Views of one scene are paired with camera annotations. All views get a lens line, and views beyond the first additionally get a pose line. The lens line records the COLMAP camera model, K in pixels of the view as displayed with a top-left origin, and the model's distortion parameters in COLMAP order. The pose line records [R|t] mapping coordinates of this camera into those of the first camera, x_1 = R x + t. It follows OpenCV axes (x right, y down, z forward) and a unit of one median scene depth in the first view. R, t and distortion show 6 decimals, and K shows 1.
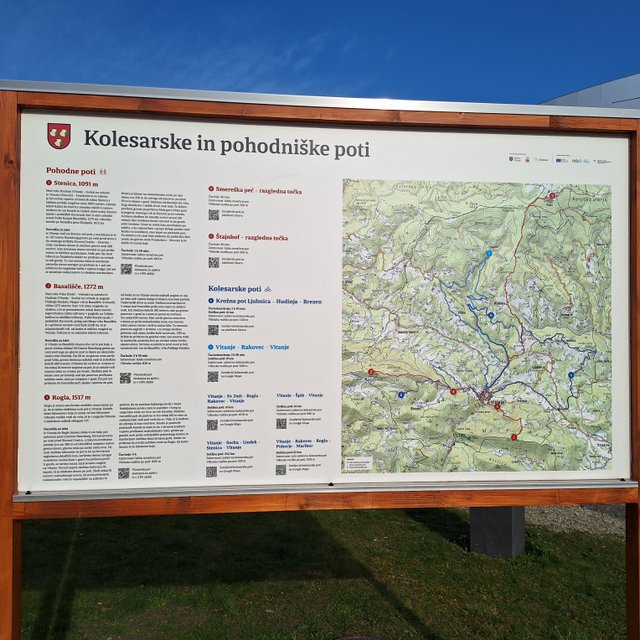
lens RADIAL K [[580.2, 0, 320.3], [0, 580.2, 319.0], [0, 0, 1]] dist [0.012912, -0.022780]
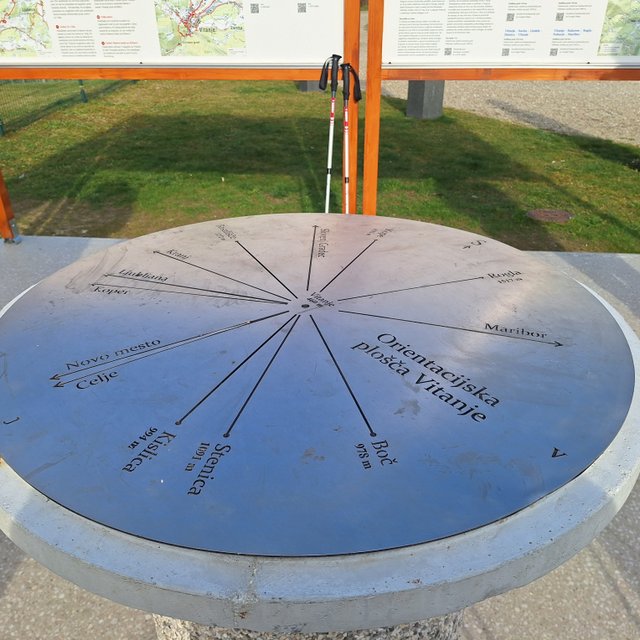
lens RADIAL K [[580.2, 0, 317.2], [0, 580.2, 319.1], [0, 0, 1]] dist [0.012912, -0.022780]
pose [[0.974827, 0.099078, -0.199739, -0.286315], [0.021492, 0.849915, 0.526481, 0.048513], [0.221924, -0.517520, 0.826391, -0.677509]]
